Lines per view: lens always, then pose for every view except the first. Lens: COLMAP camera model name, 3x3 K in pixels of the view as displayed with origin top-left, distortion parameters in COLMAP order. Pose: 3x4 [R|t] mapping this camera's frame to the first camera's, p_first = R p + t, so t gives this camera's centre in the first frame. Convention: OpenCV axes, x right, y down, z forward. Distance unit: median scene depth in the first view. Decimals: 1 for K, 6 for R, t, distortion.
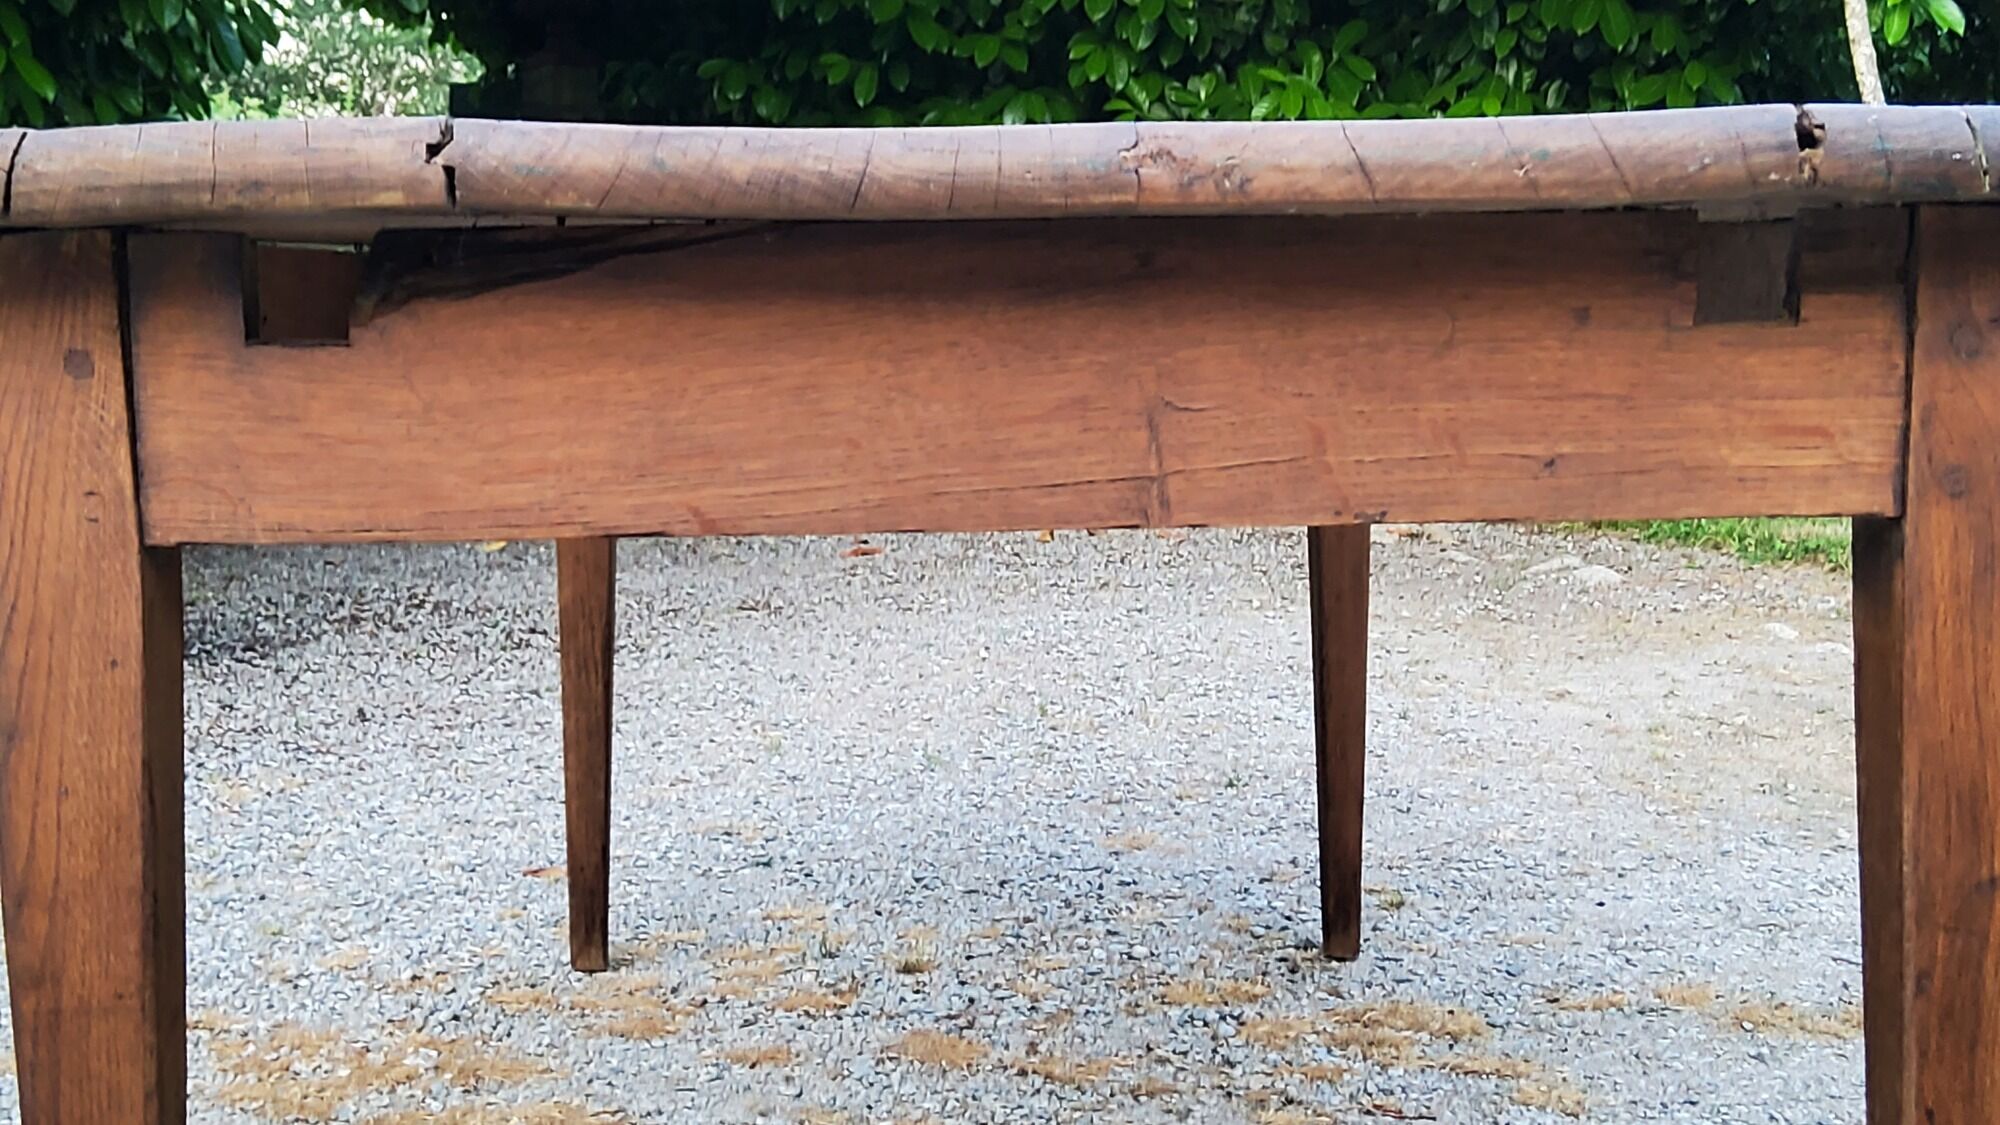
lens RADIAL K [[2989.7, 0, 916.9], [0, 2989.7, 569.1], [0, 0, 1]] dist [0.073479, 0.000000]
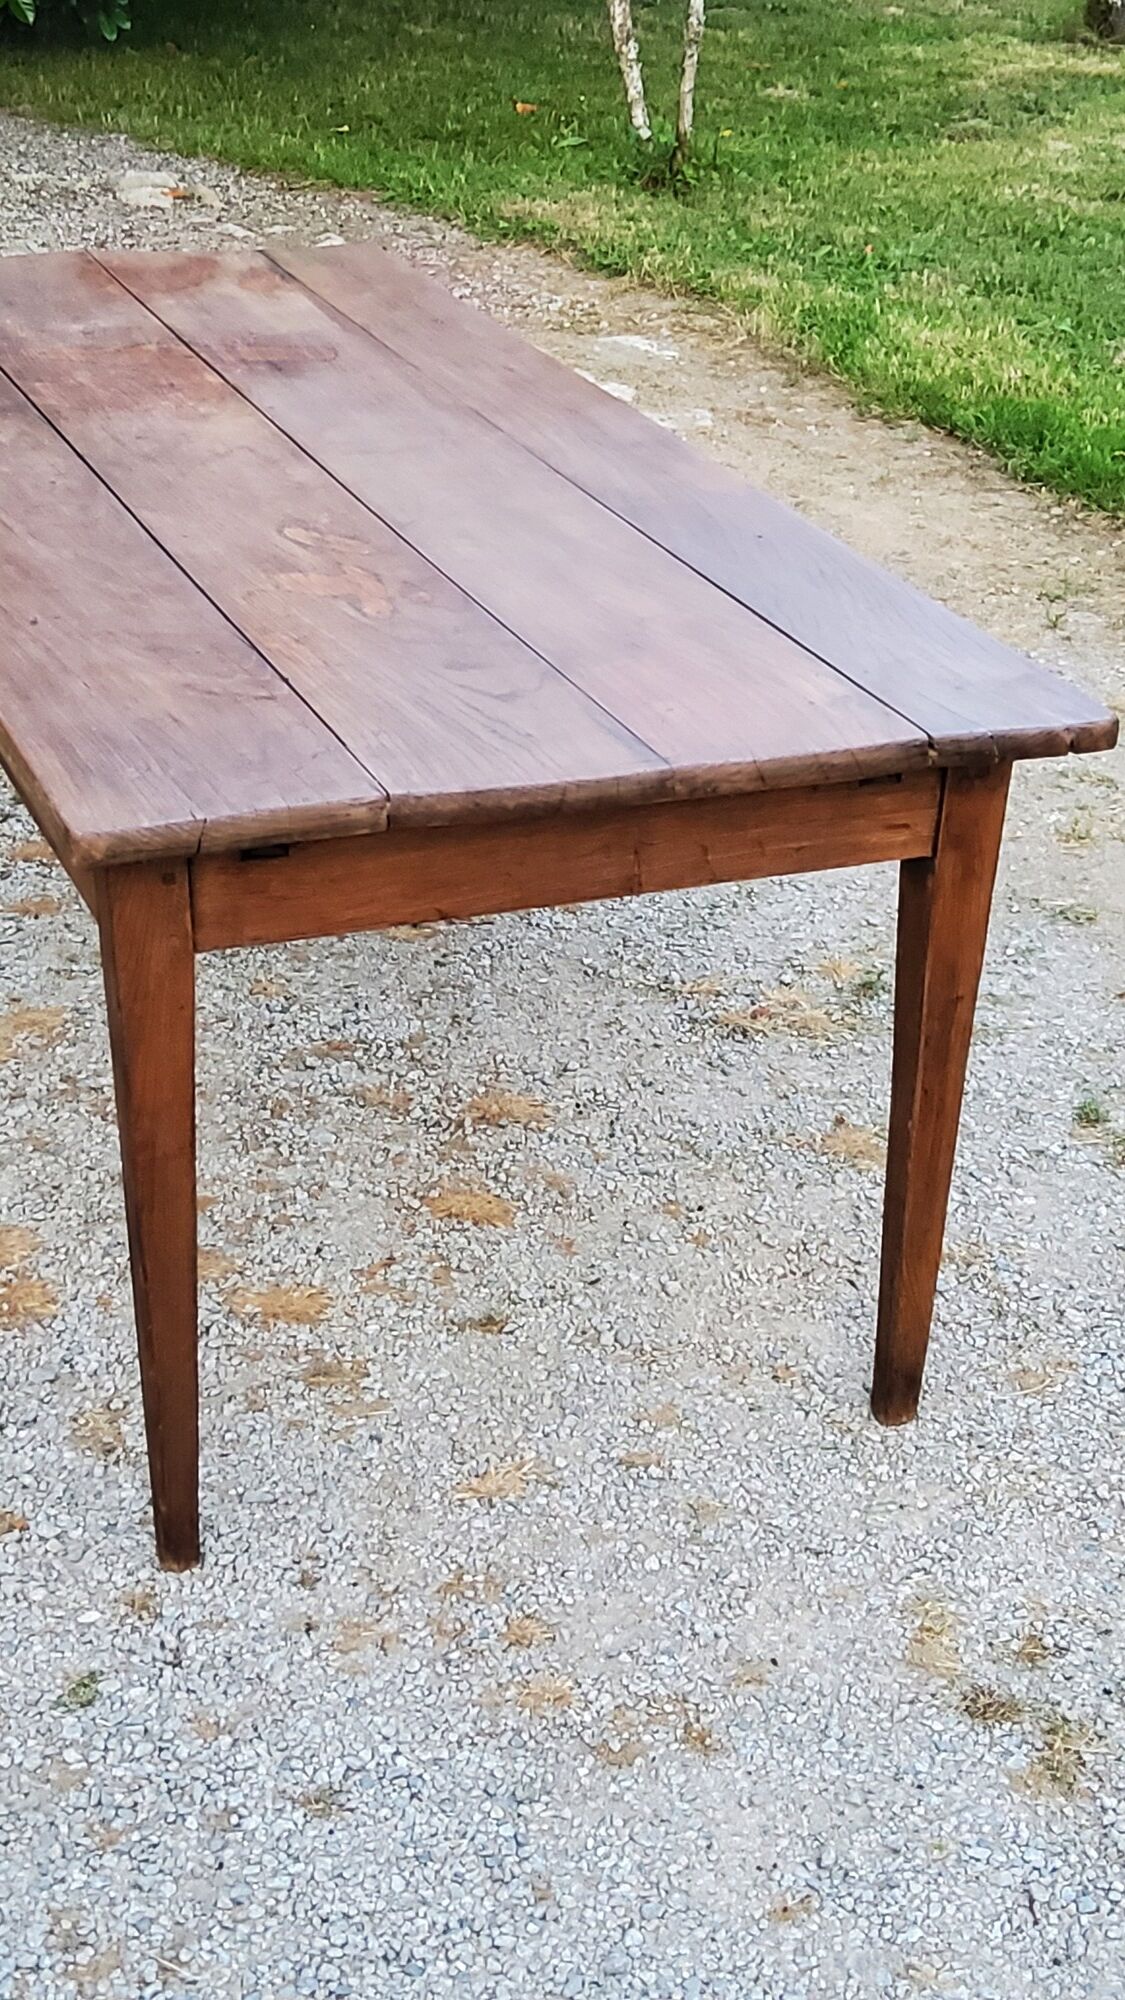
lens RADIAL K [[2993.2, 0, 575.3], [0, 2993.2, 1011.3], [0, 0, 1]] dist [0.089102, 0.000000]
pose [[0.933749, -0.112792, 0.339693, -0.723991], [-0.011596, 0.939020, 0.343668, -0.693036], [-0.357742, -0.324839, 0.875500, -0.951033]]
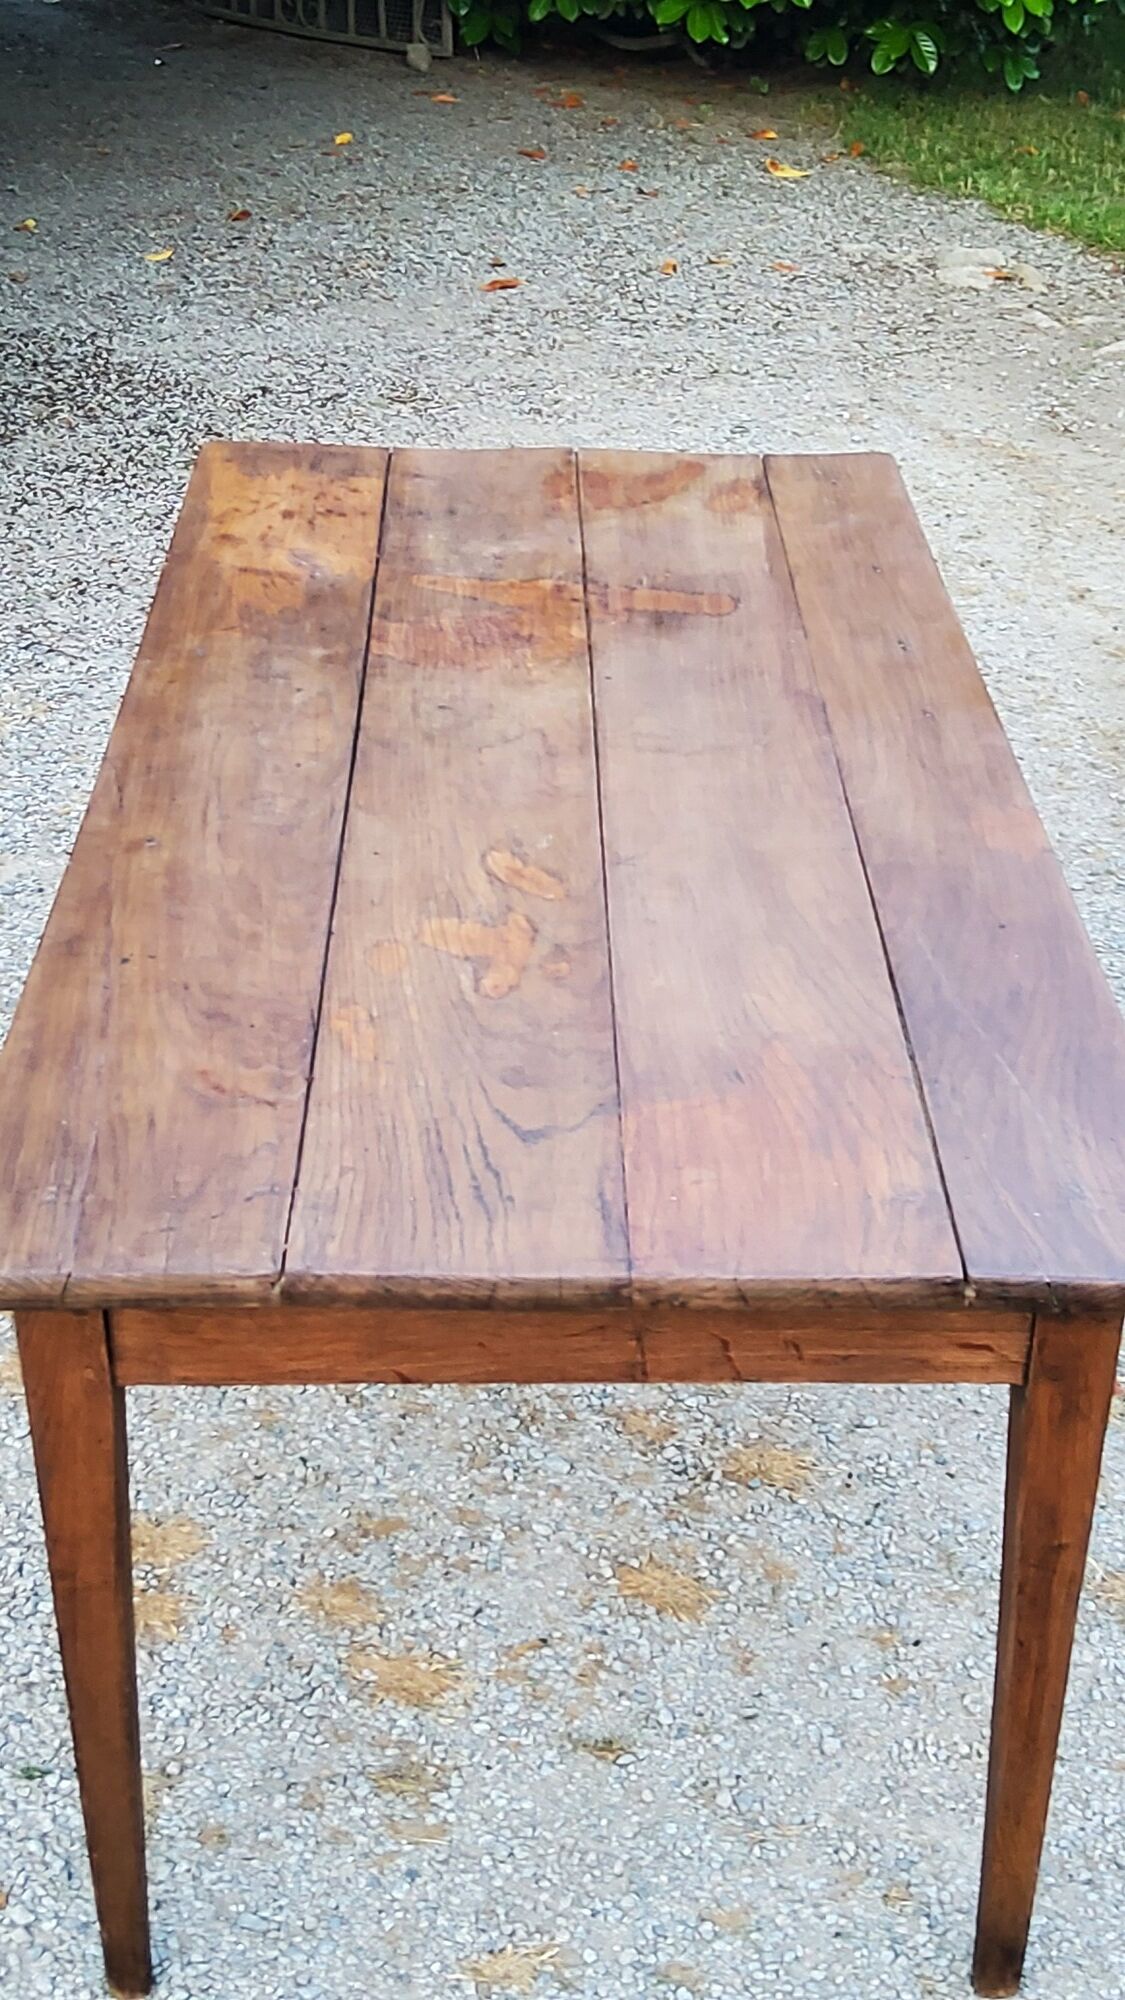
lens RADIAL K [[2993.2, 0, 556.5], [0, 2993.2, 988.4], [0, 0, 1]] dist [0.089102, 0.000000]
pose [[0.999765, 0.021152, 0.004847, 0.011789], [-0.021492, 0.934190, 0.356127, -0.934435], [0.003005, -0.356147, 0.934425, -0.707791]]
